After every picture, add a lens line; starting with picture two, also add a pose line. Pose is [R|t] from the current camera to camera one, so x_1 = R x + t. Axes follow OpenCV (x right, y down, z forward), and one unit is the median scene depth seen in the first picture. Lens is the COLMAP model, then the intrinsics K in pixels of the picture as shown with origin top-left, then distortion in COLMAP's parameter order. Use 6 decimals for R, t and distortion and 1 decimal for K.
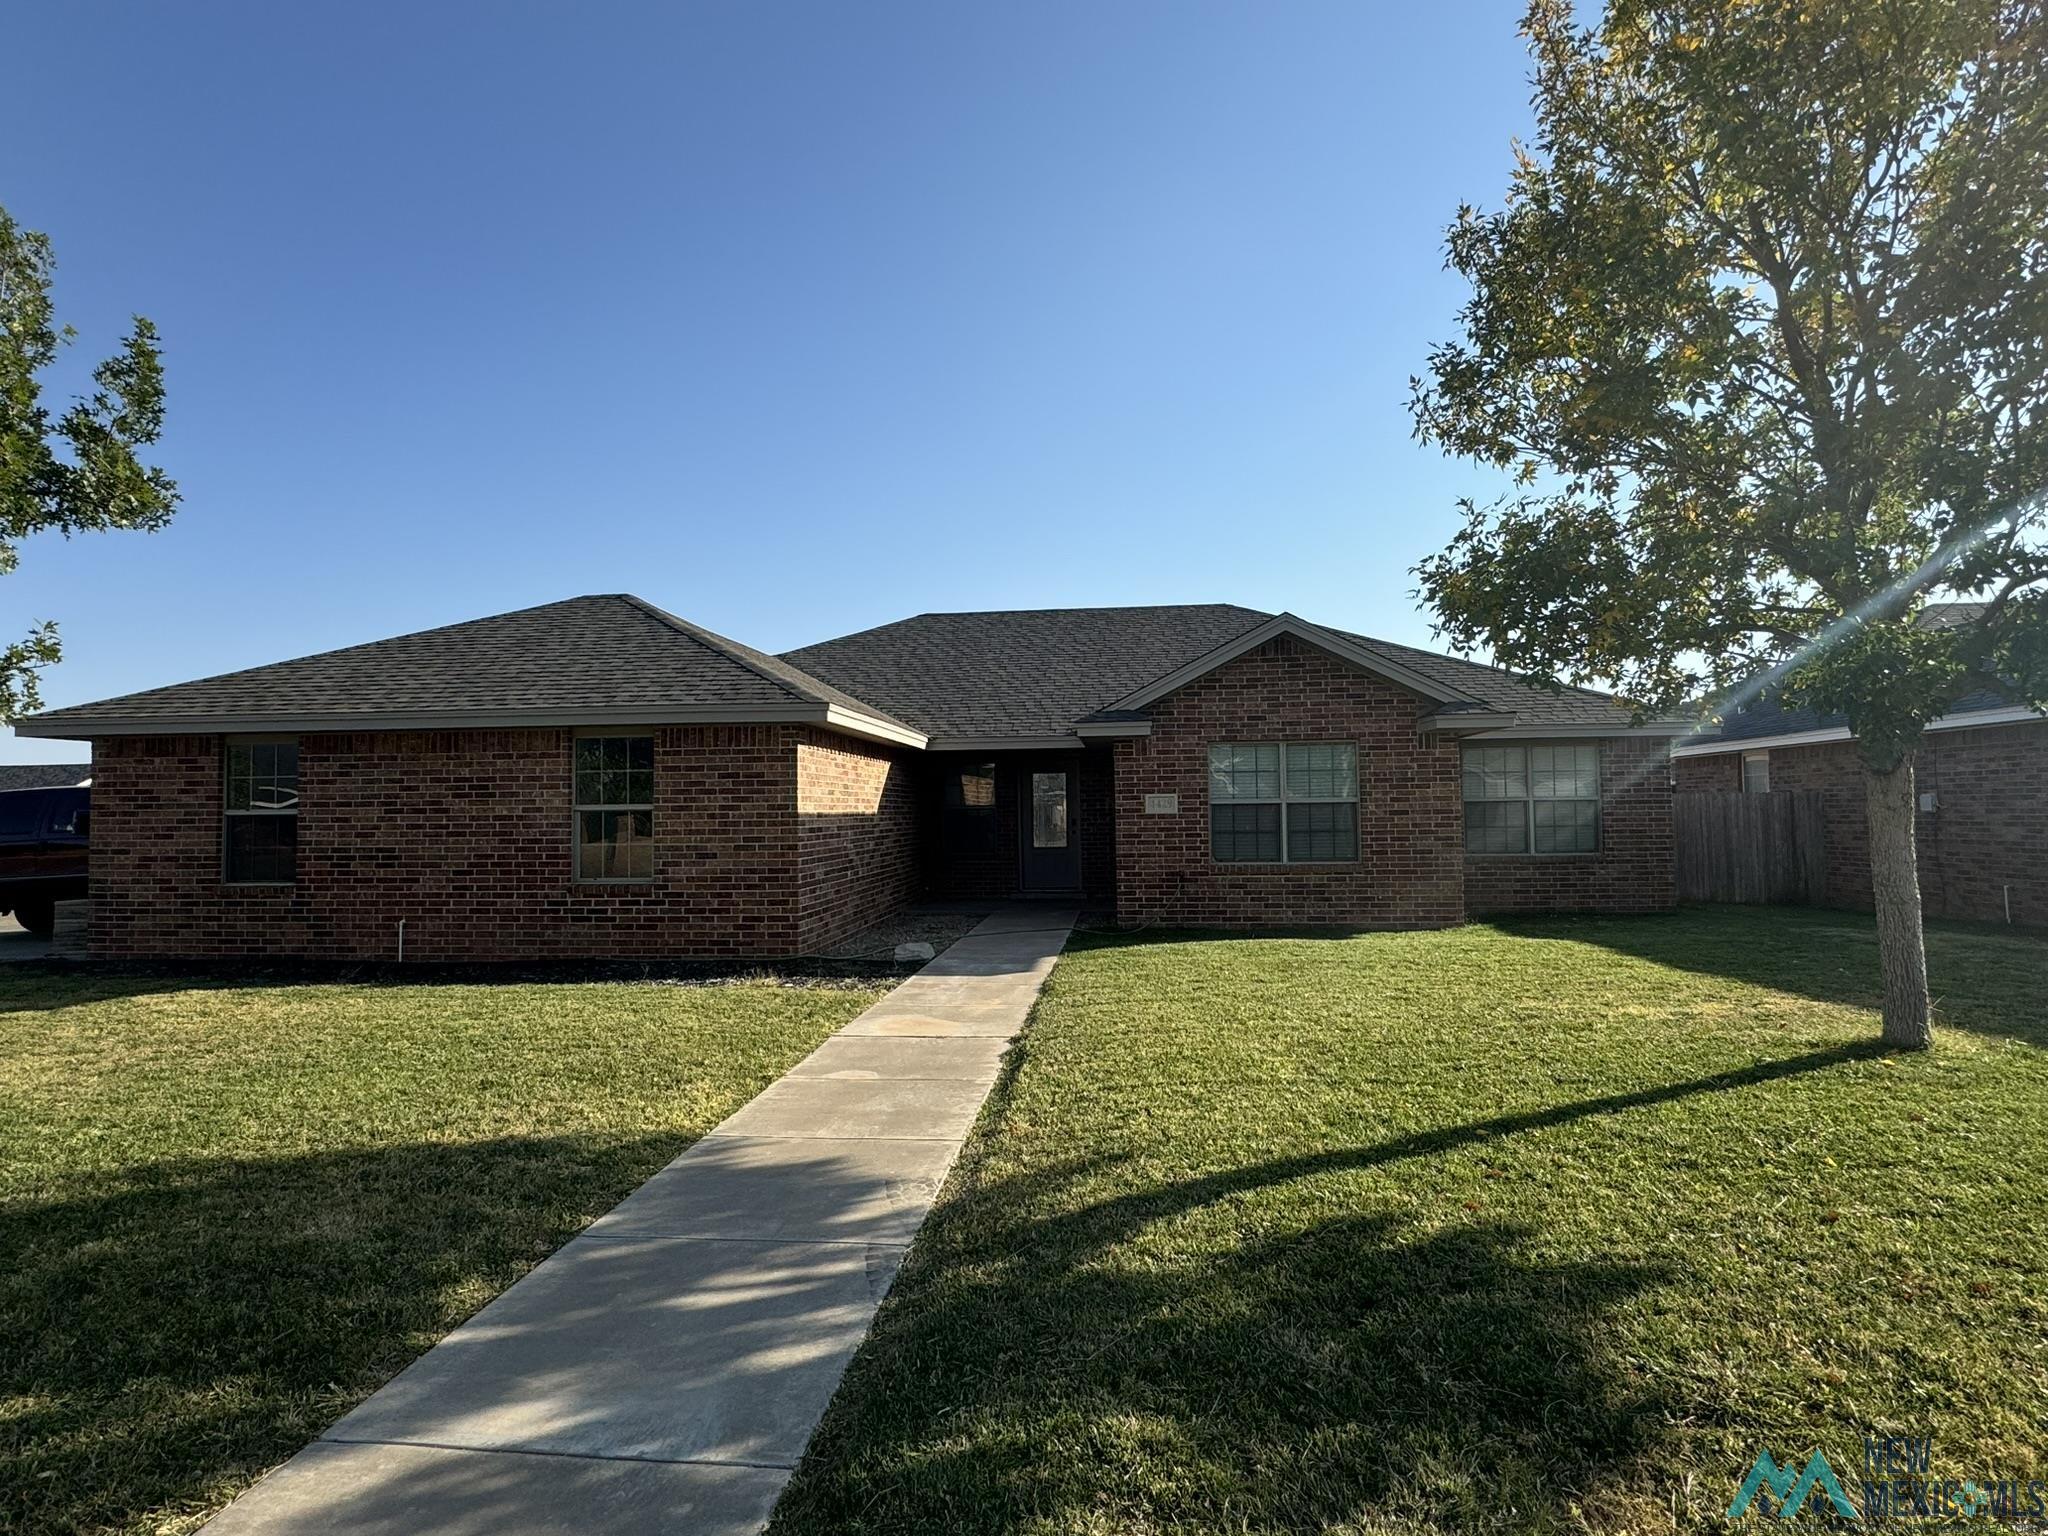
lens RADIAL K [[1040.9, 0, 1024.0], [0, 1040.9, 768.0], [0, 0, 1]] dist [-0.002544, 0.000608]
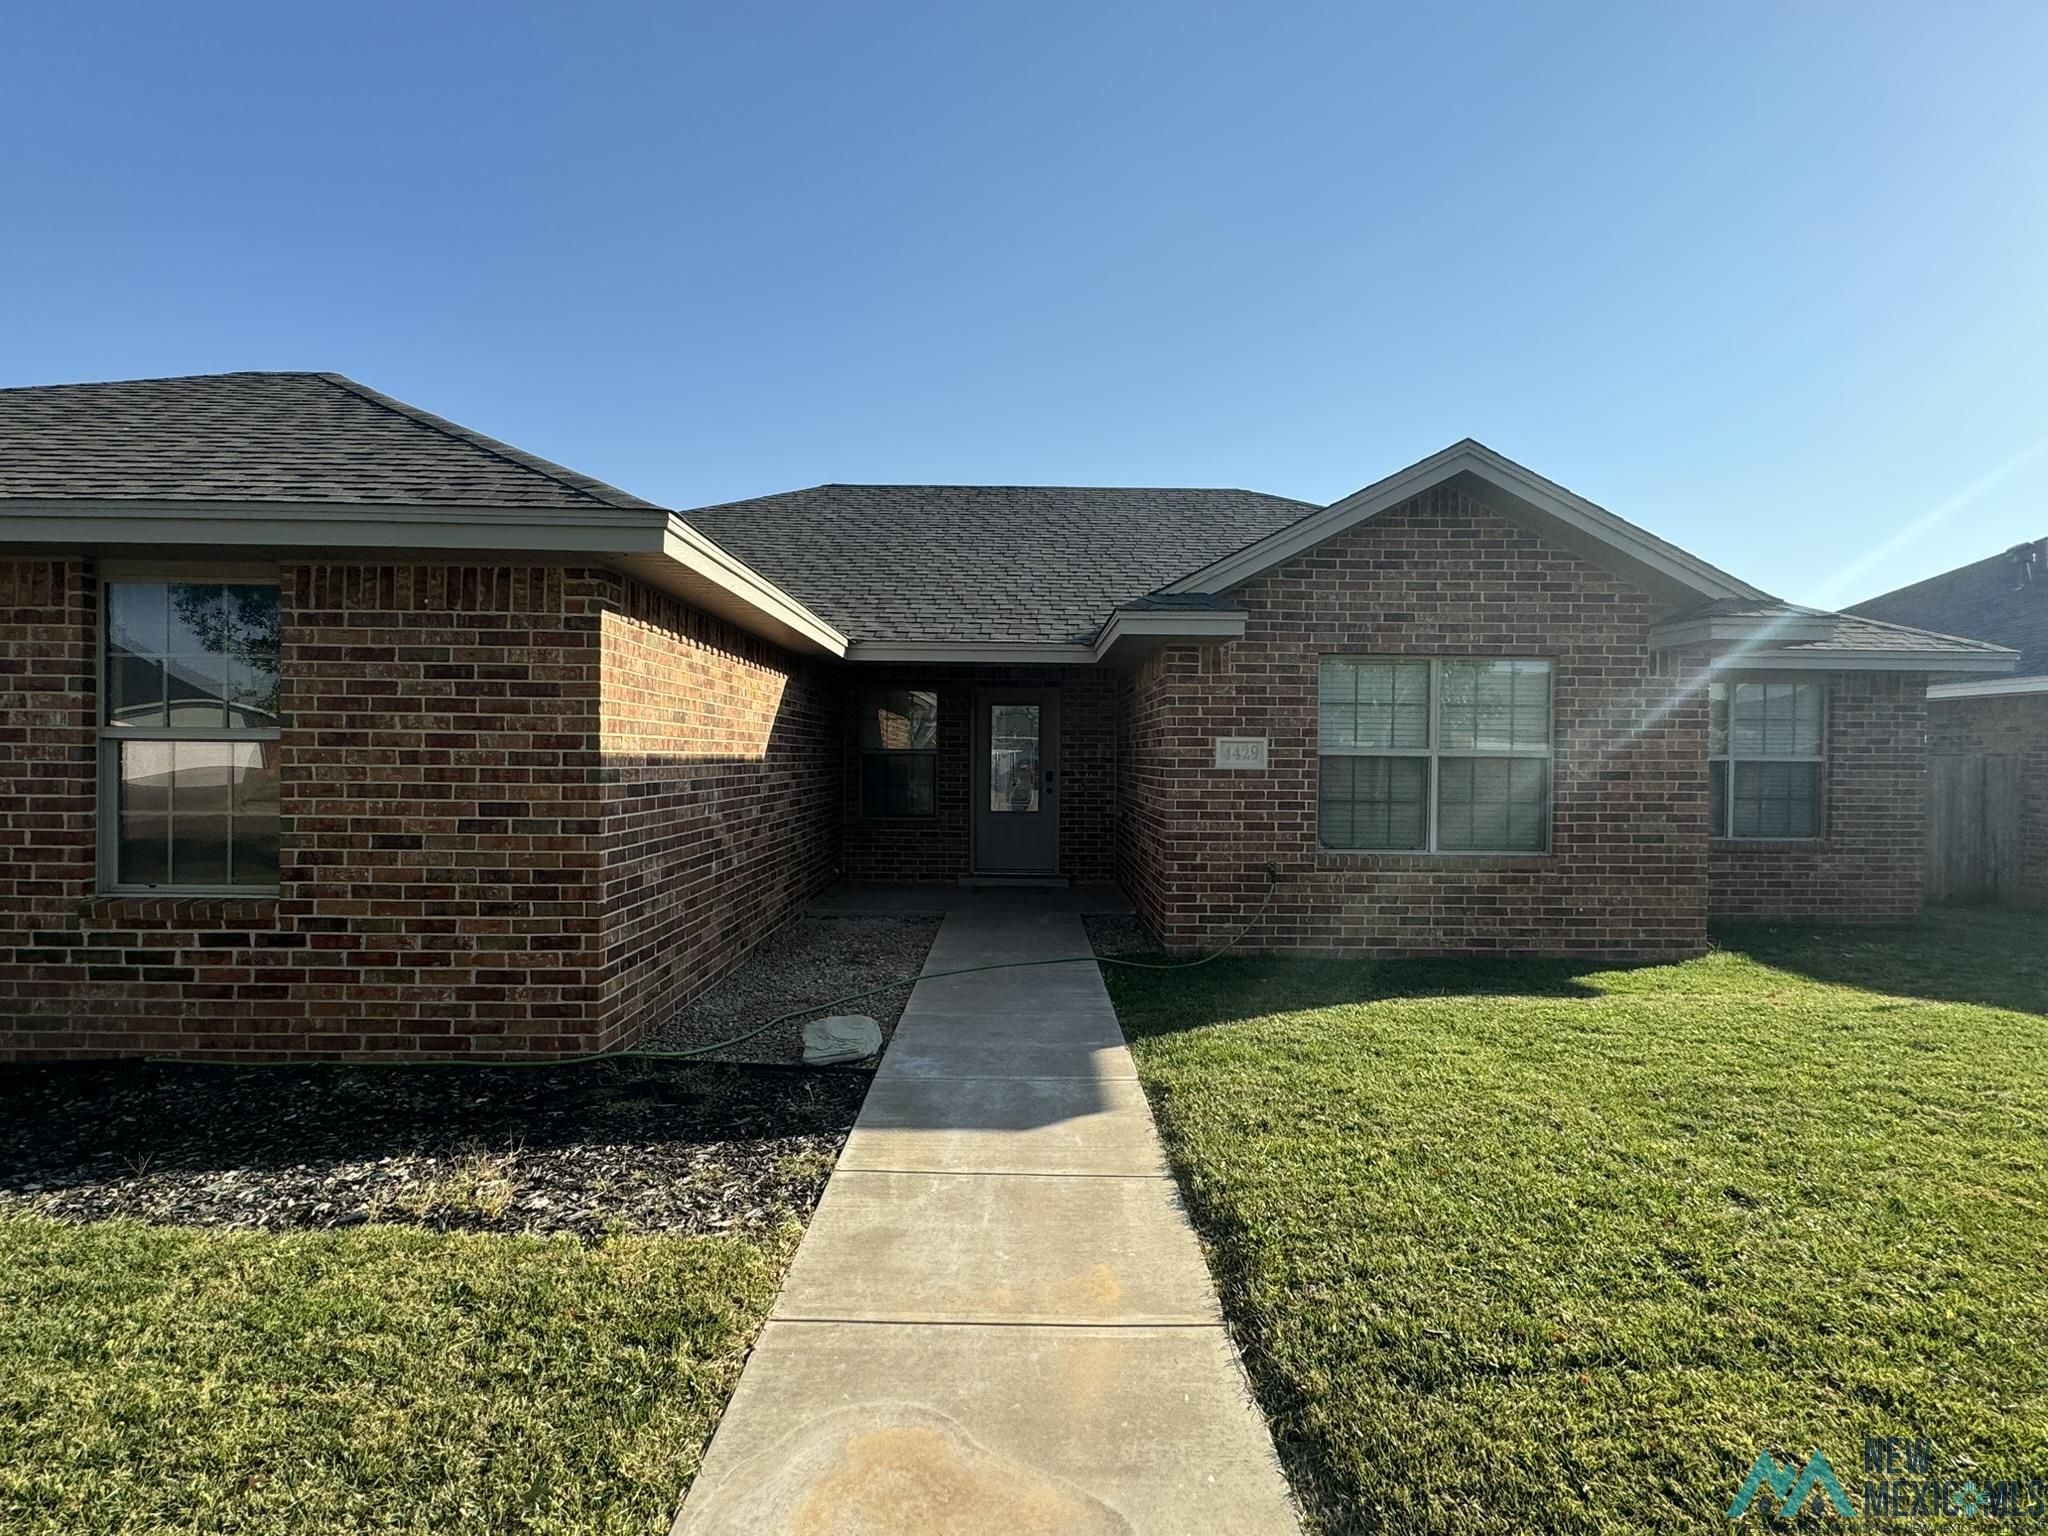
lens RADIAL K [[1040.9, 0, 1024.0], [0, 1040.9, 768.0], [0, 0, 1]] dist [-0.002544, 0.000608]
pose [[0.993322, 0.021379, 0.113374, -0.077216], [-0.027075, 0.998434, 0.048947, 0.020130], [-0.112150, -0.051689, 0.992346, 0.493887]]
